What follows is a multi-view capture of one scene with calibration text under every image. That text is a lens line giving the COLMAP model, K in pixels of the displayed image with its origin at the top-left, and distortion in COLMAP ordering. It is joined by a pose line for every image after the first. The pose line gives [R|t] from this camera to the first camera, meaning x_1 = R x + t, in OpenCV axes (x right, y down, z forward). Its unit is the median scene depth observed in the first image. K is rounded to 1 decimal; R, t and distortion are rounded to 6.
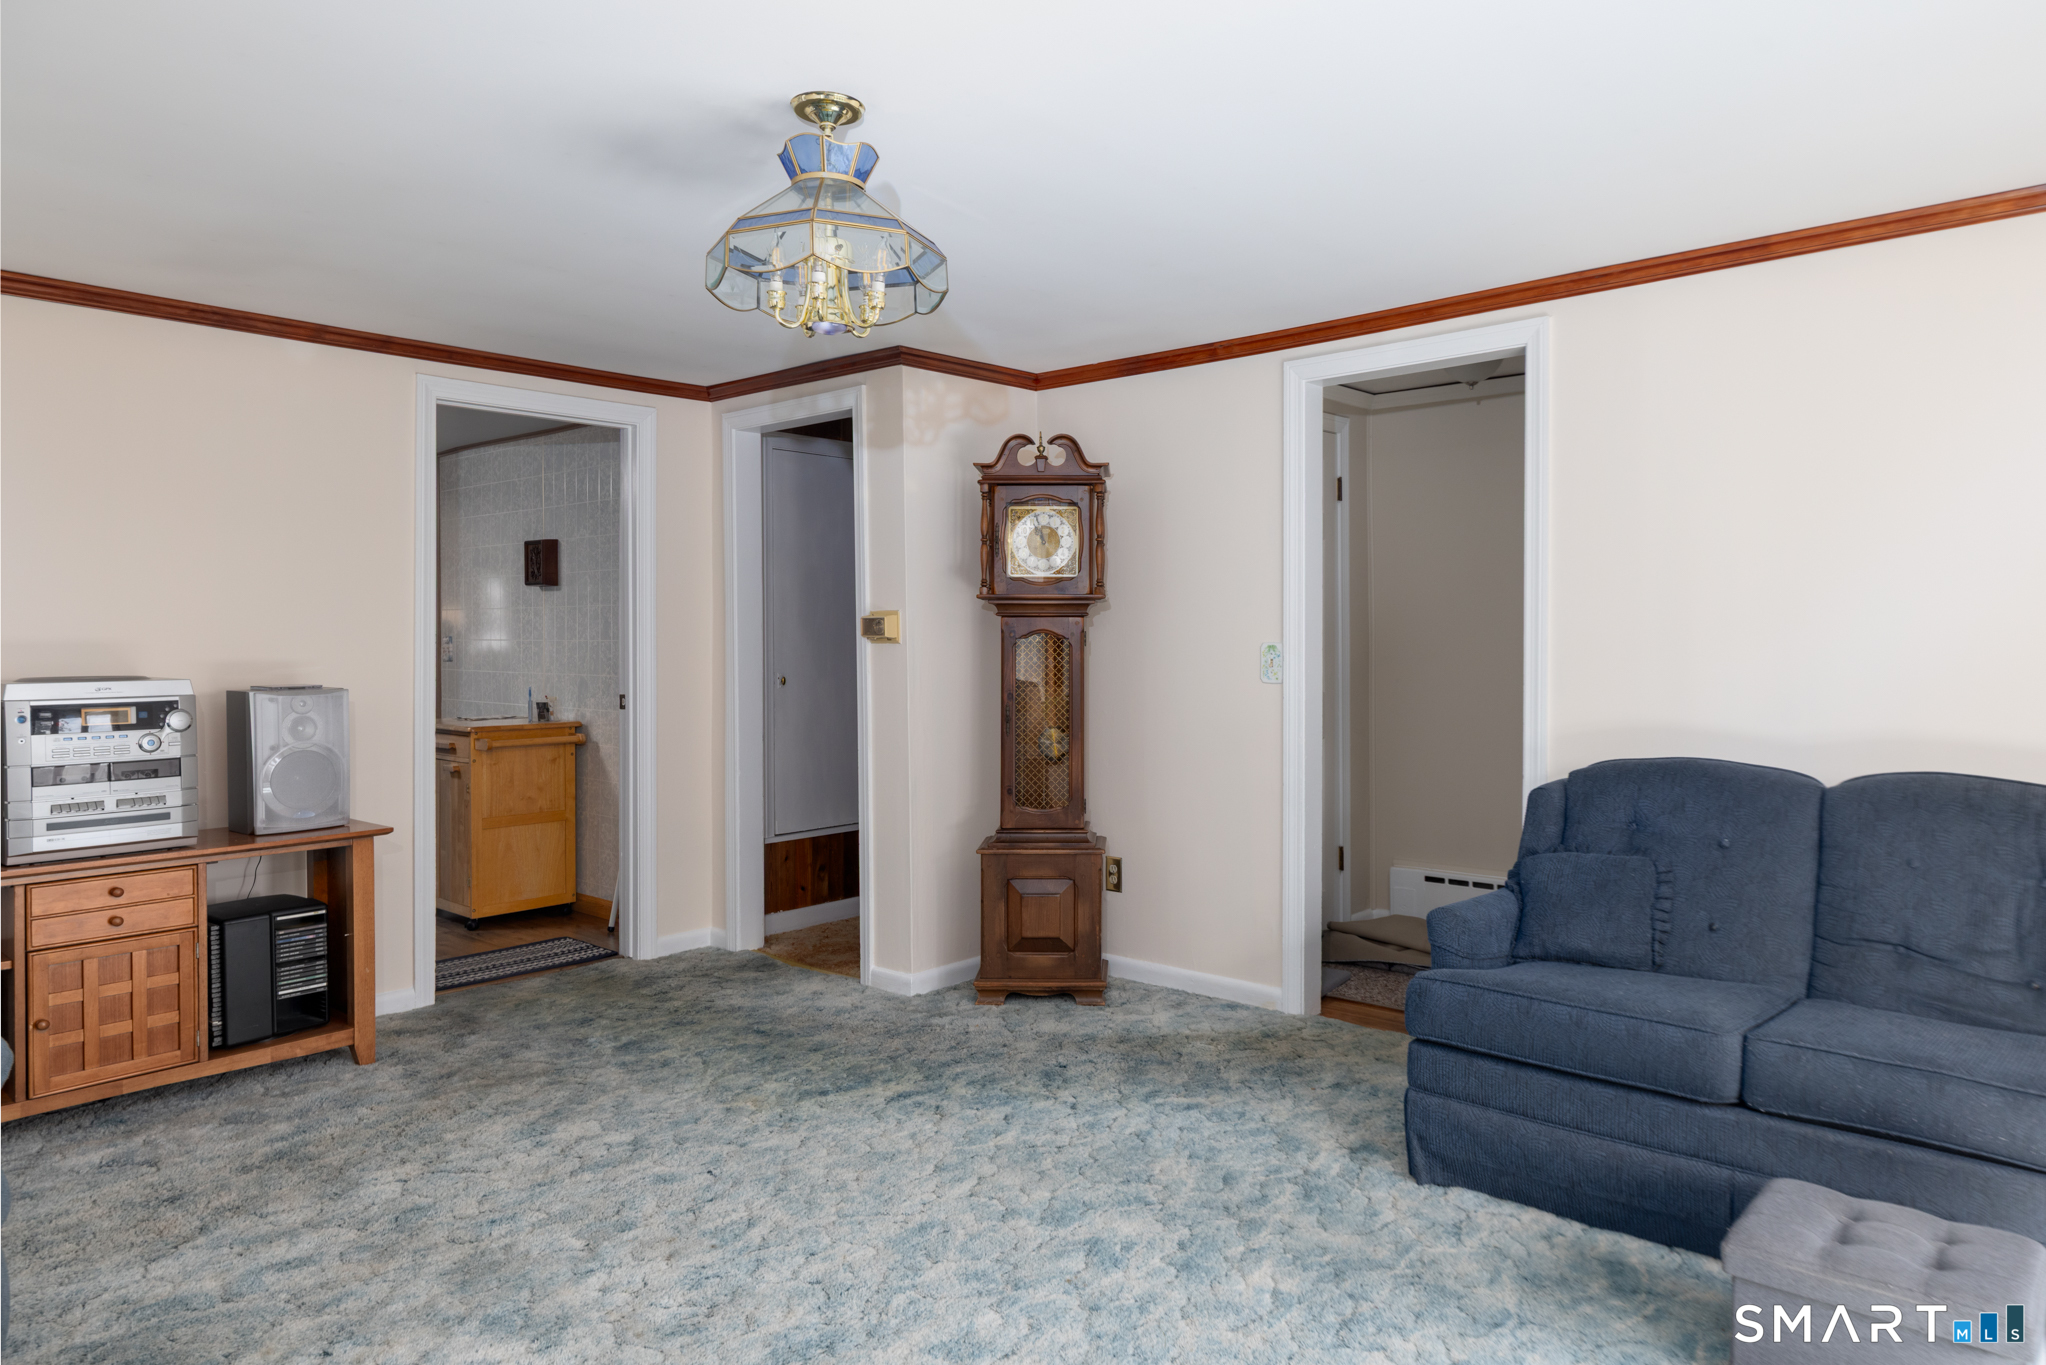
lens RADIAL K [[1297.0, 0, 1024.6], [0, 1297.0, 671.0], [0, 0, 1]] dist [-0.003798, 0.000437]
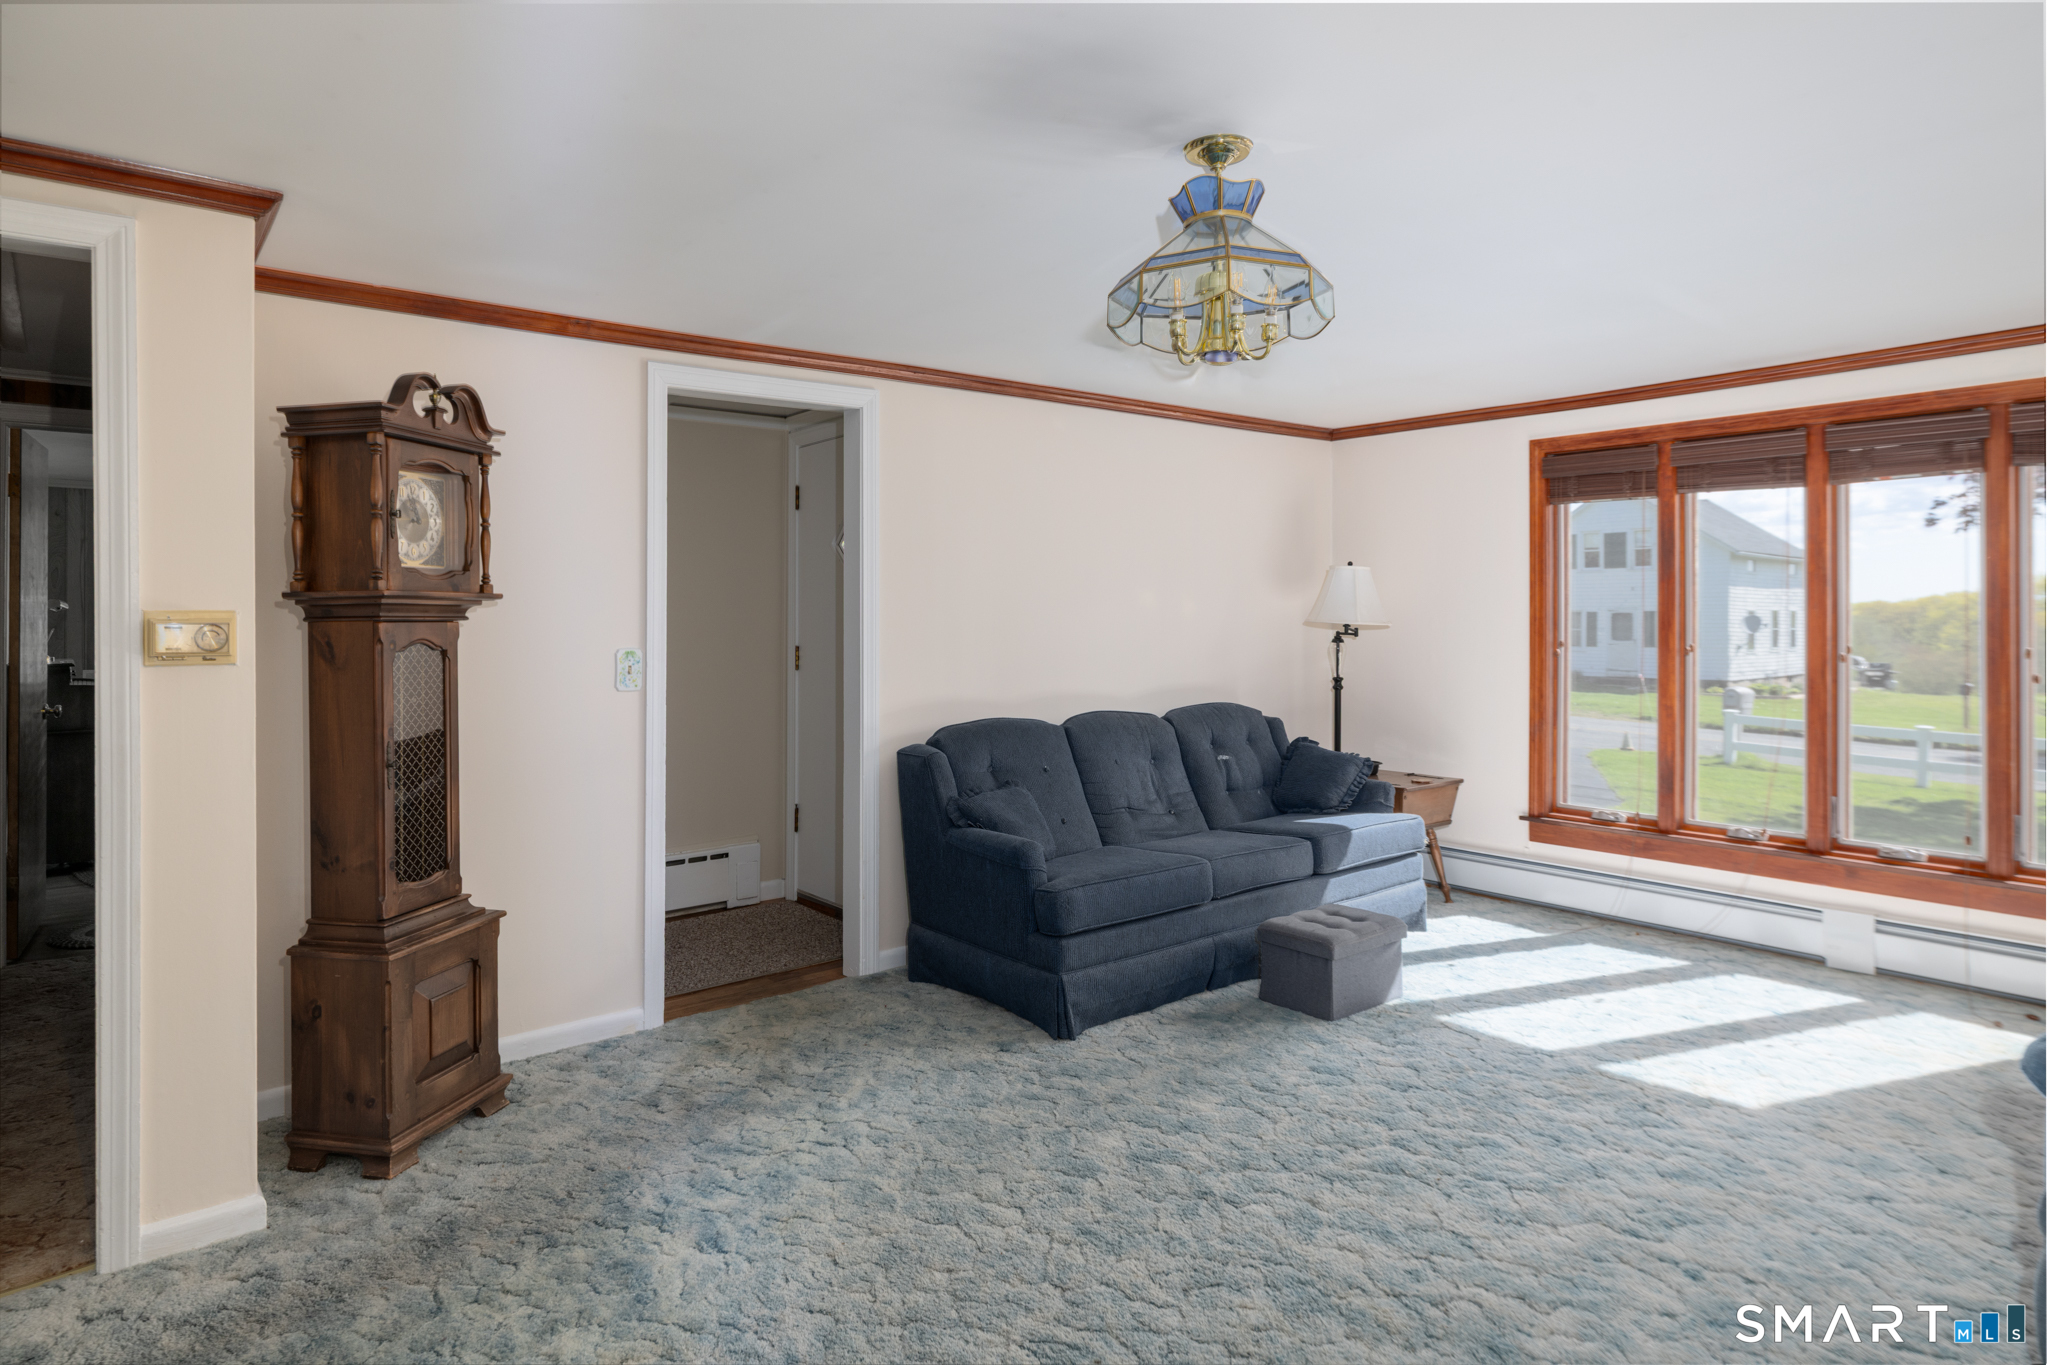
lens RADIAL K [[1206.3, 0, 1048.9], [0, 1206.3, 626.3], [0, 0, 1]] dist [-0.003596, -0.002488]
pose [[0.130554, -0.004021, 0.991433, -0.791510], [0.034654, 0.999399, -0.000510, -0.033094], [-0.990835, 0.034424, 0.130615, 0.699087]]
